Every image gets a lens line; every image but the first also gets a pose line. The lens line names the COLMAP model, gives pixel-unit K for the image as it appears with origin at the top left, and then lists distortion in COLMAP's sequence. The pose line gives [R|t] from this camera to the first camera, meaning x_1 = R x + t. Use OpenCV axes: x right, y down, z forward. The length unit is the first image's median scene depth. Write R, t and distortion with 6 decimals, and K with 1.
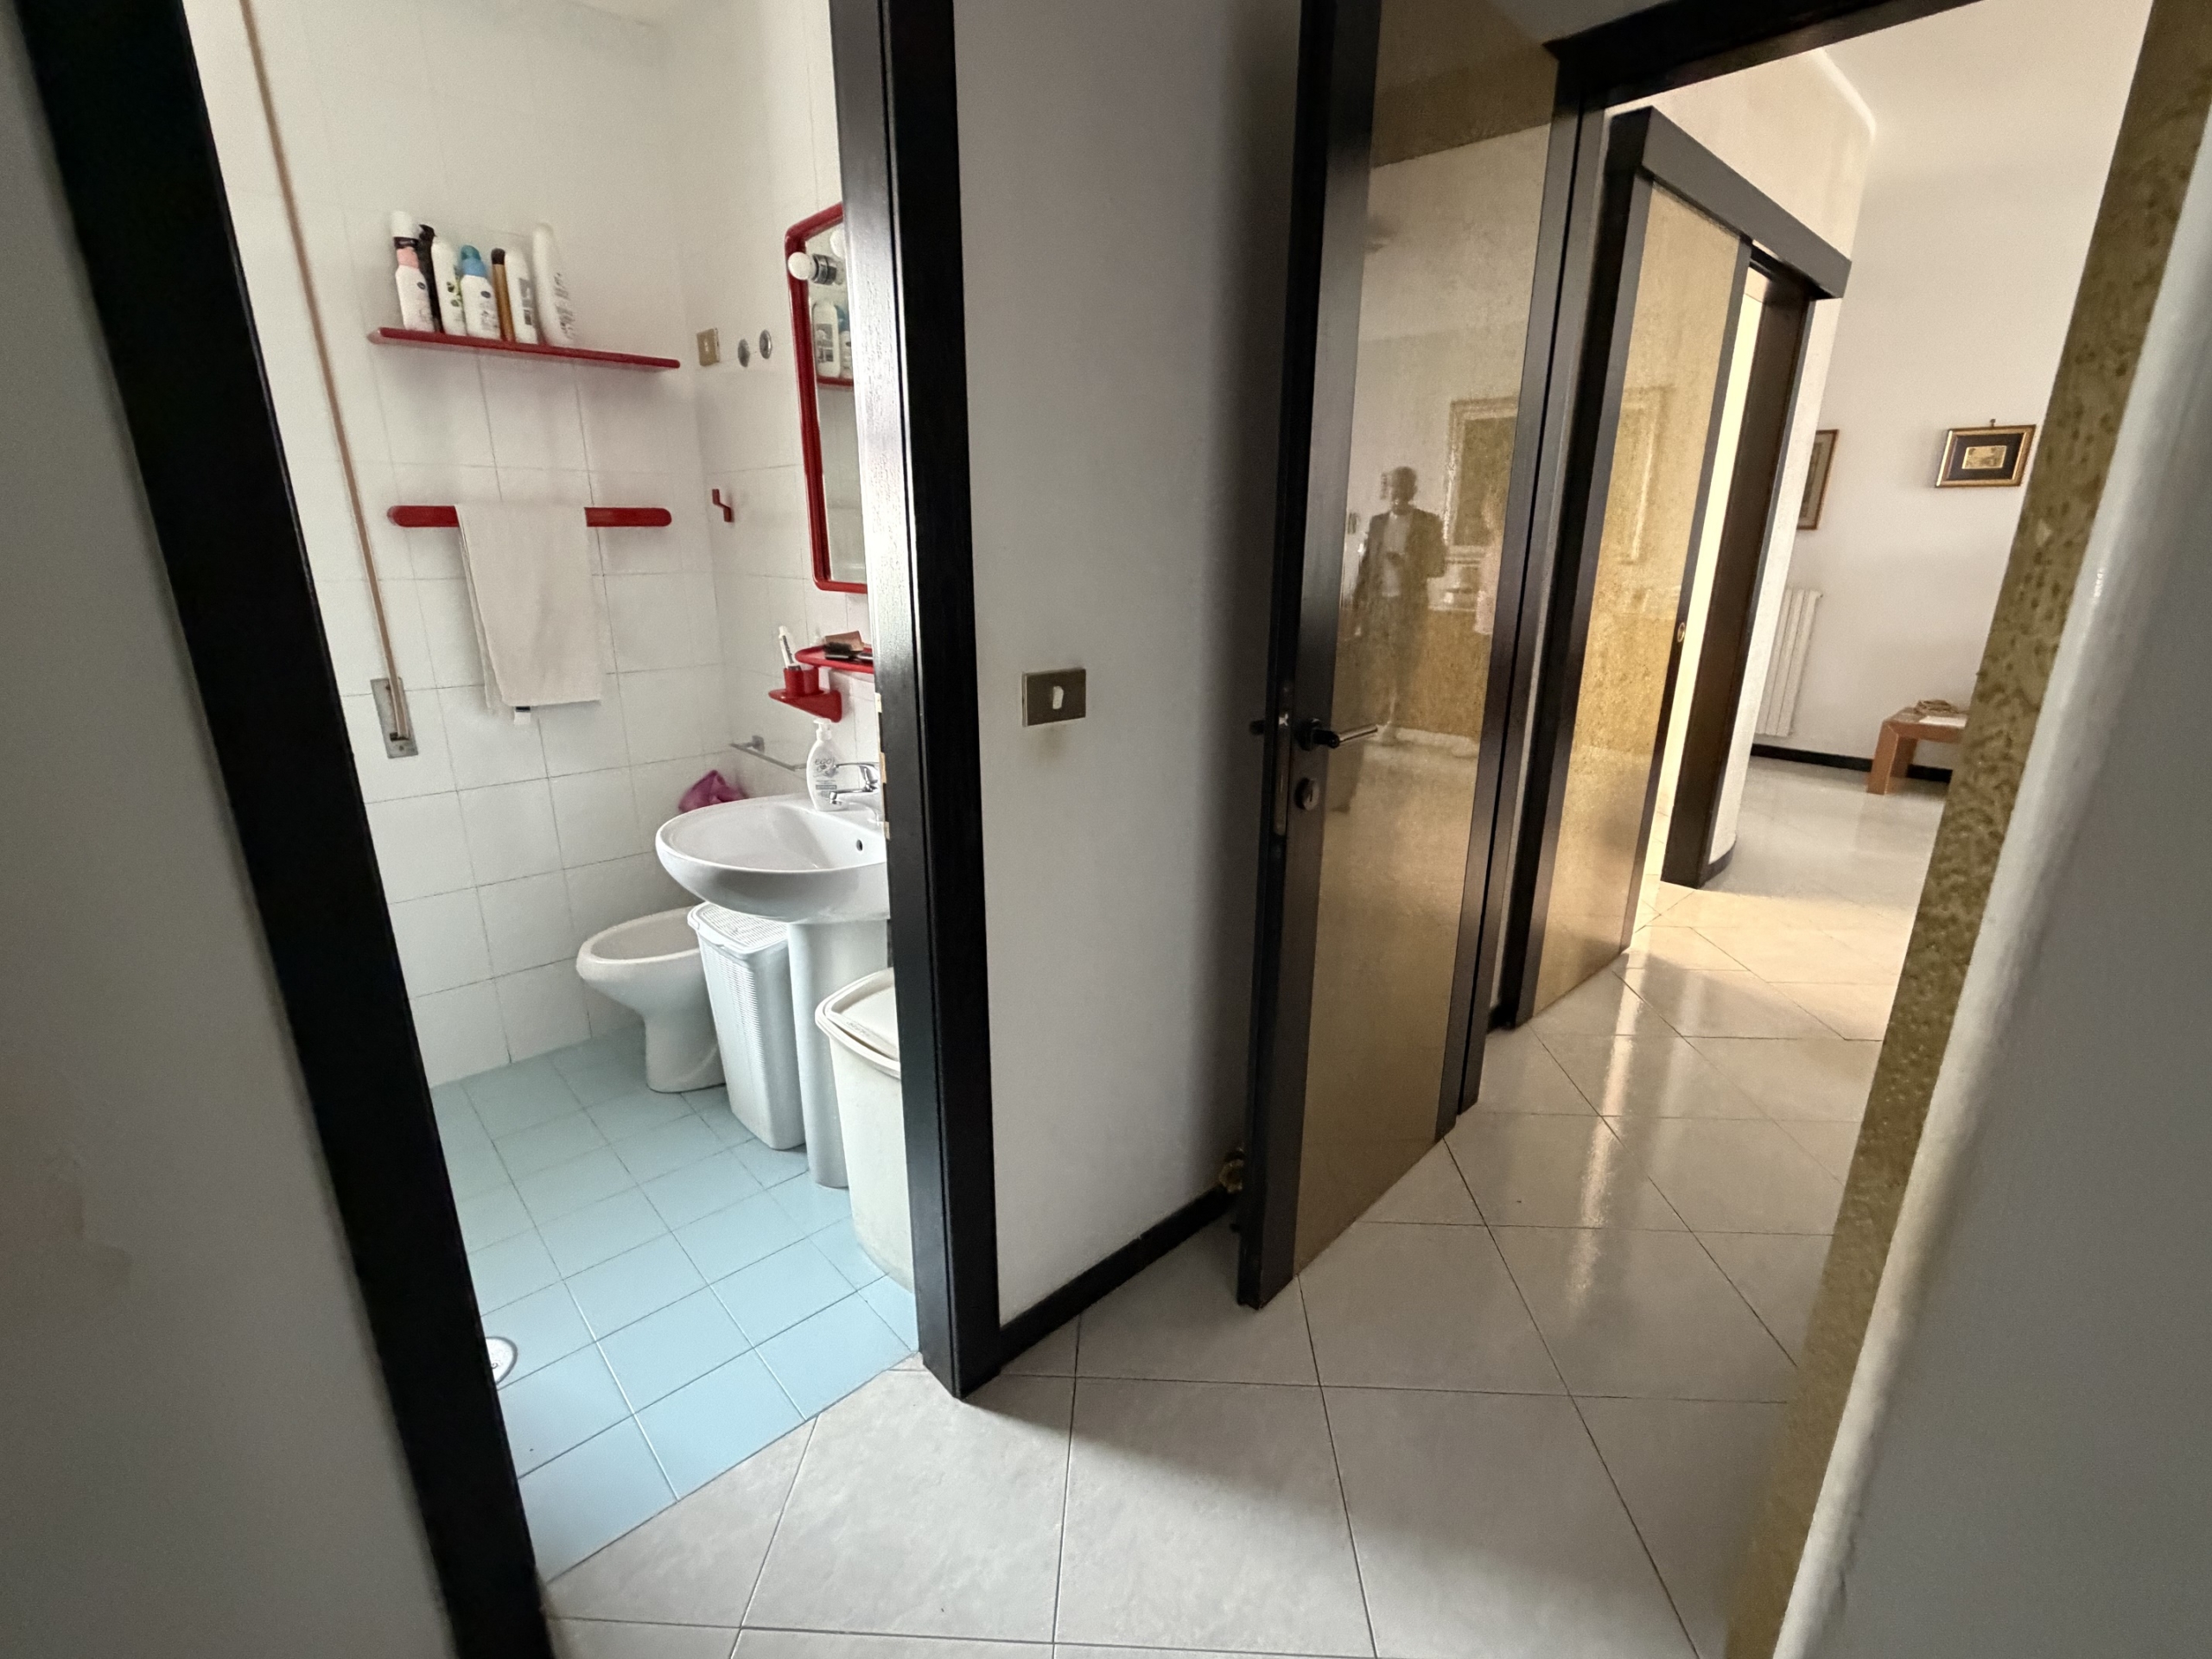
lens RADIAL K [[976.7, 0, 1107.3], [0, 976.7, 827.3], [0, 0, 1]] dist [0.003638, 0.000020]
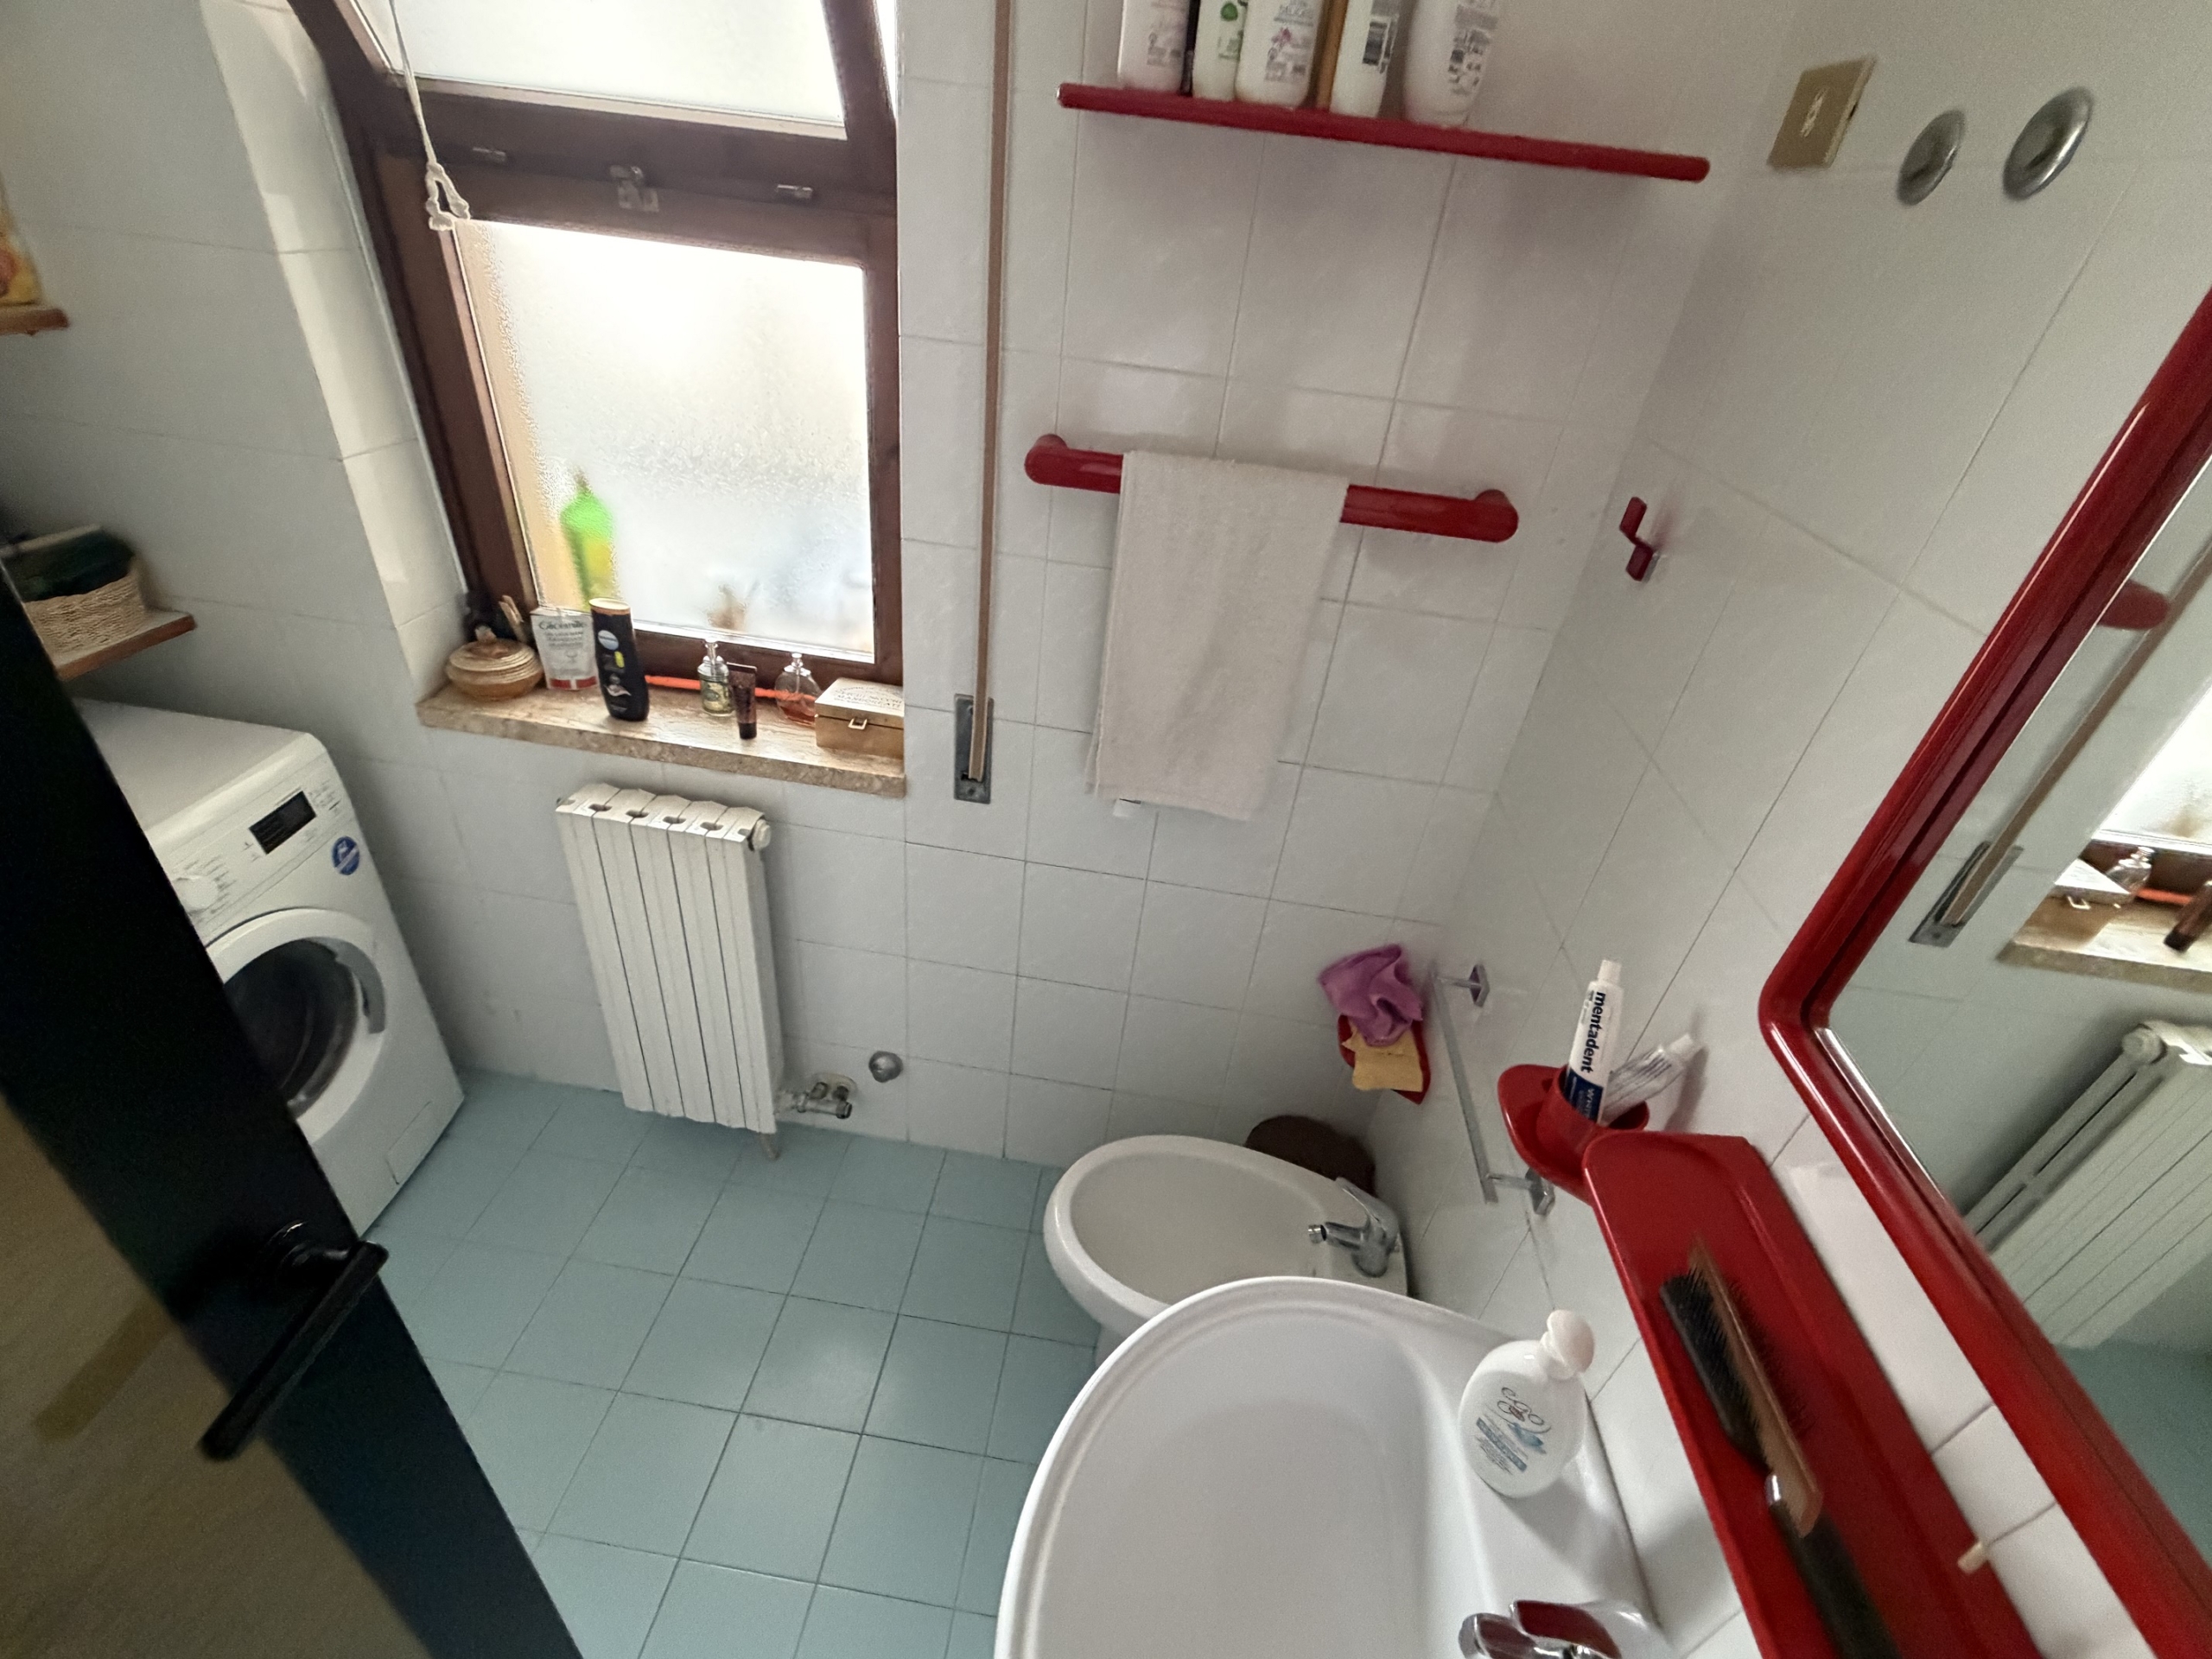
lens RADIAL K [[976.7, 0, 1104.1], [0, 976.7, 827.3], [0, 0, 1]] dist [0.003638, 0.000020]
pose [[0.657314, 0.470235, -0.588913, -0.261462], [-0.316770, 0.881459, 0.350266, -0.323715], [0.683810, -0.043685, 0.728352, 0.581524]]
